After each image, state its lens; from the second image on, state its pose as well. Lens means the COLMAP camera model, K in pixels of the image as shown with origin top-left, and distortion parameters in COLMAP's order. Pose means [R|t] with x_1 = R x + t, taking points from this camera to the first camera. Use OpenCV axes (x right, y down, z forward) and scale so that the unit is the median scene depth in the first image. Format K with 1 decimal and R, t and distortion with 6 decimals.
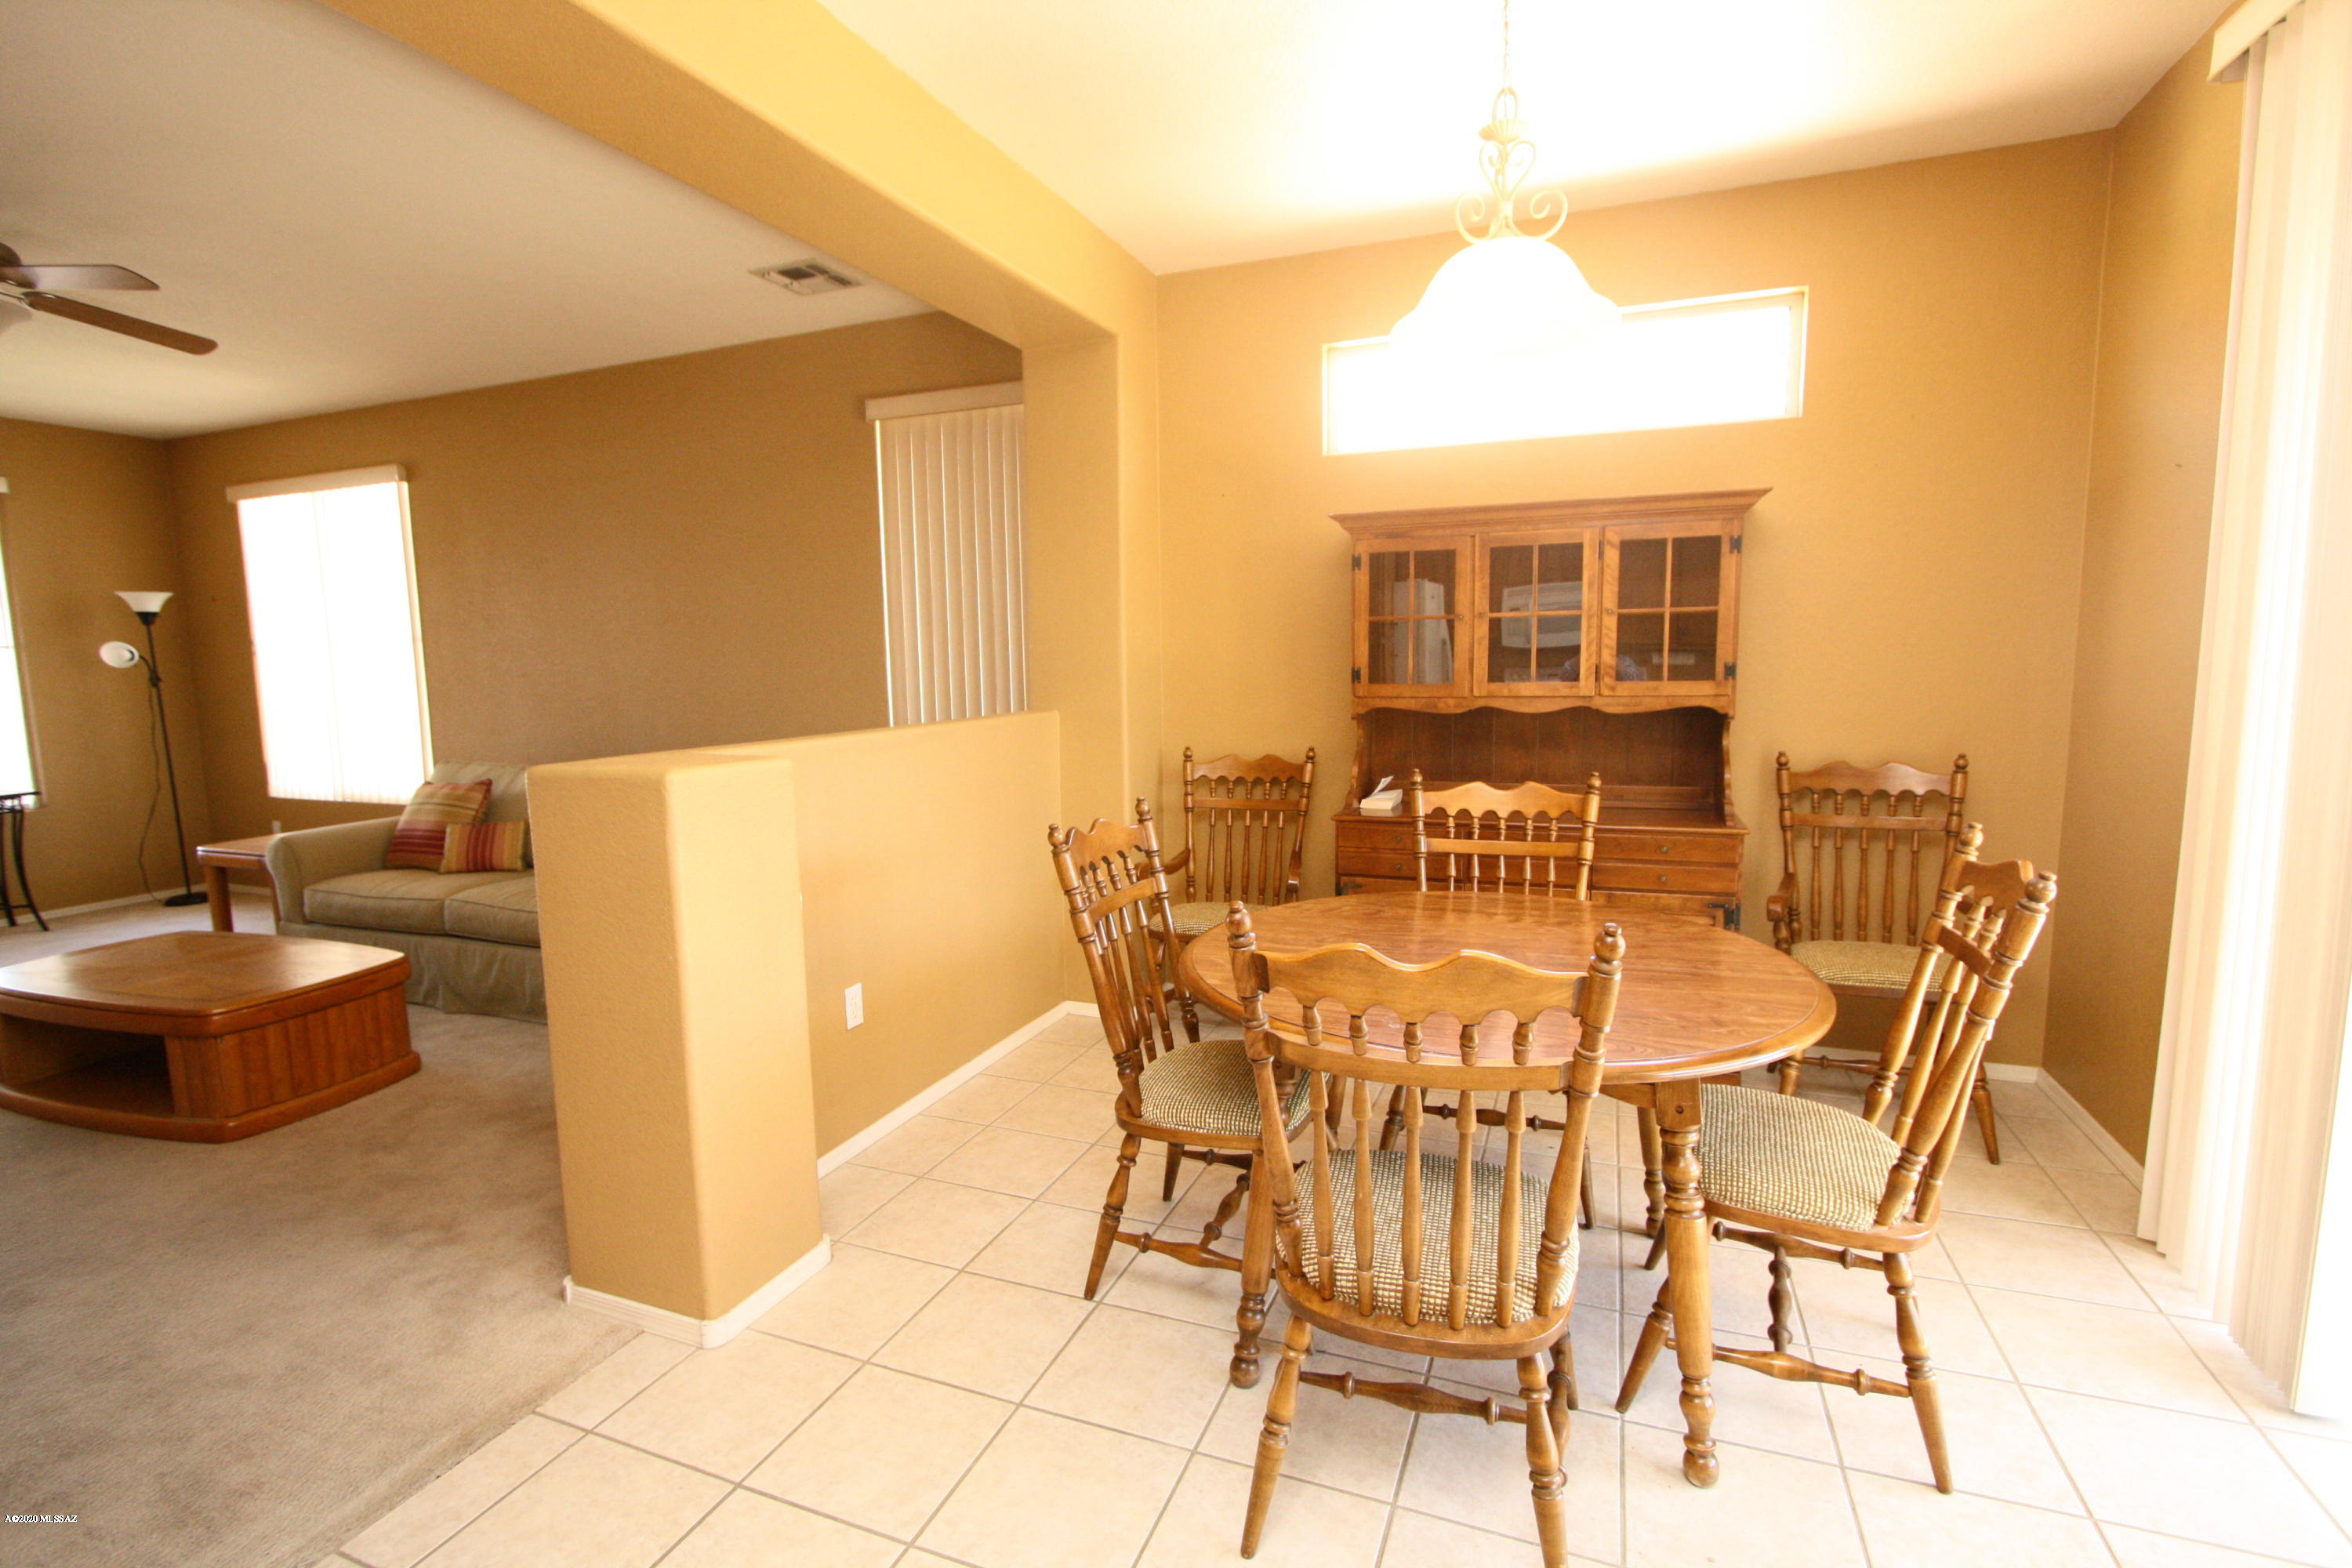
lens RADIAL K [[1093.2, 0, 1169.9], [0, 1093.2, 784.5], [0, 0, 1]] dist [-0.025163, 0.002896]
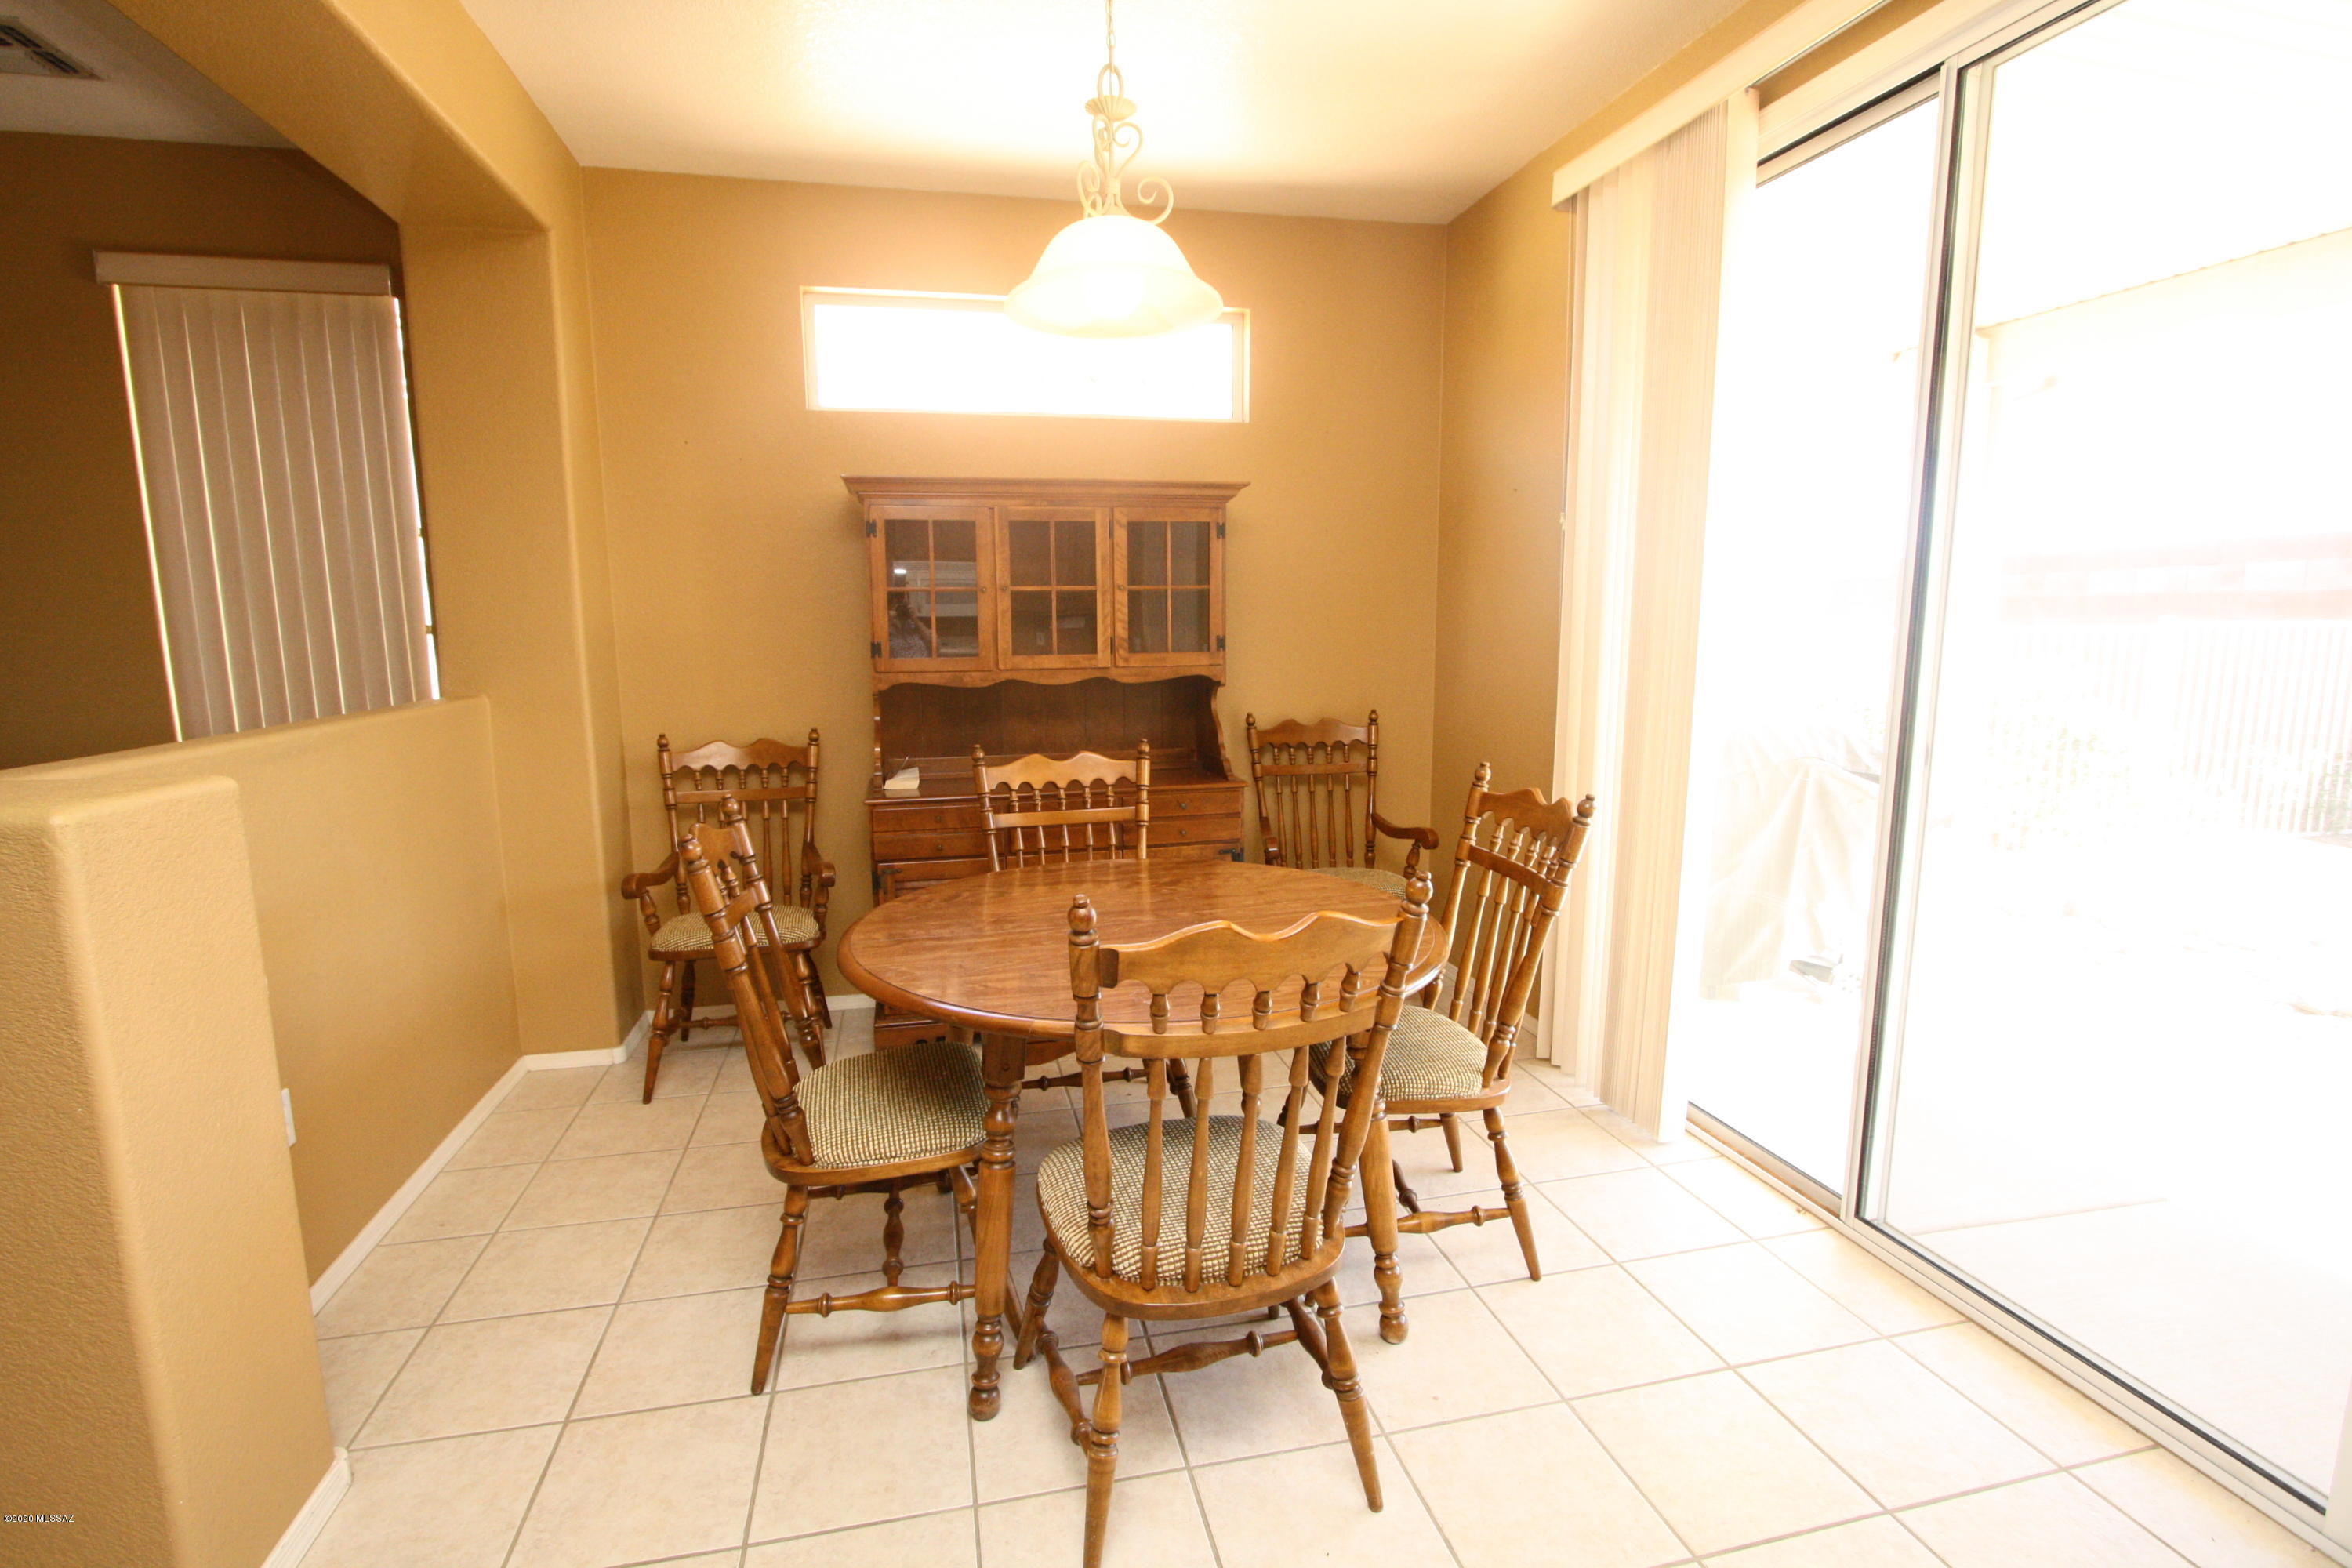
lens RADIAL K [[1093.2, 0, 1172.8], [0, 1093.2, 784.5], [0, 0, 1]] dist [-0.025163, 0.002896]
pose [[0.820411, -0.073929, 0.566975, -0.221515], [0.060275, 0.997263, 0.042817, -0.011896], [-0.568589, -0.000954, 0.822621, 0.112995]]
